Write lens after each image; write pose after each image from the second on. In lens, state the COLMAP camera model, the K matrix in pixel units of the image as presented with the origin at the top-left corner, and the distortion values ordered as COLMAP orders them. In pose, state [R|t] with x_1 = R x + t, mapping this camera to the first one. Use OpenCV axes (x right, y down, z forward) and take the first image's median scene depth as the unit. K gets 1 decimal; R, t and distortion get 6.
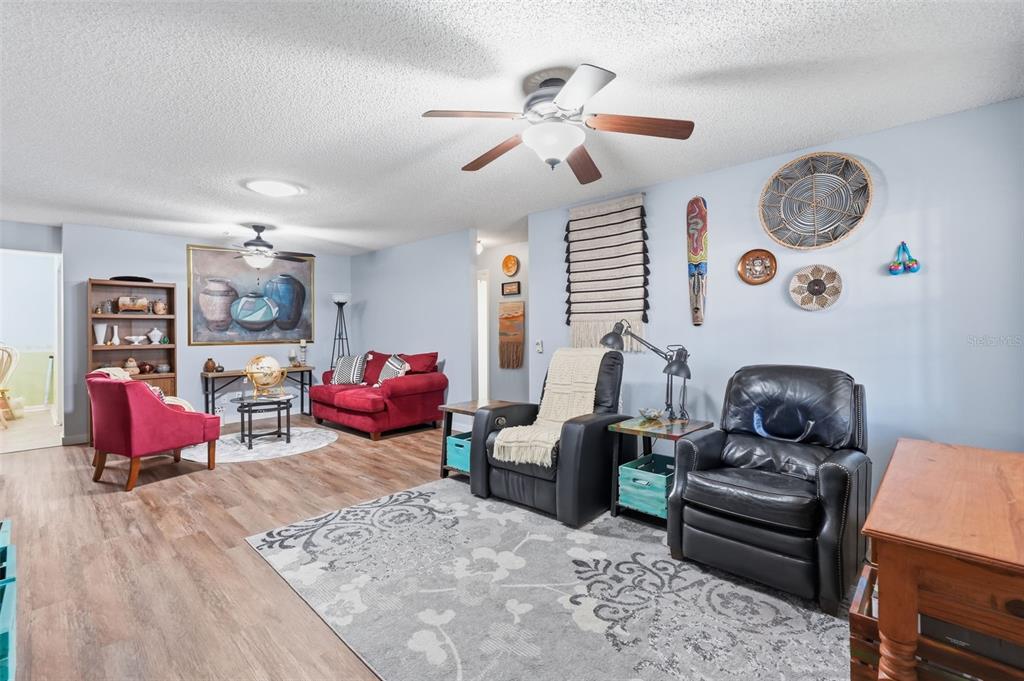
lens RADIAL K [[456.2, 0, 512.0], [0, 456.2, 331.0], [0, 0, 1]] dist [0.000910, 0.000346]
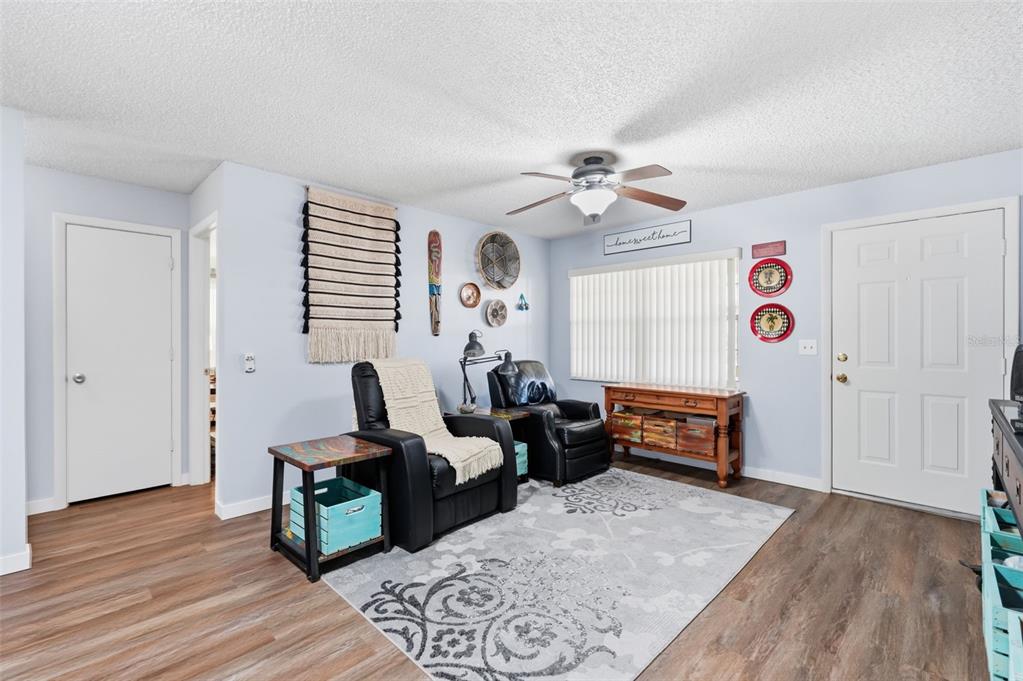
lens RADIAL K [[454.8, 0, 510.2], [0, 454.8, 336.2], [0, 0, 1]] dist [0.001725, 0.000194]
pose [[0.012518, 0.009494, 0.999877, -0.559949], [0.002159, 0.999952, -0.009522, 0.001050], [-0.999919, 0.002278, 0.012497, 0.540108]]
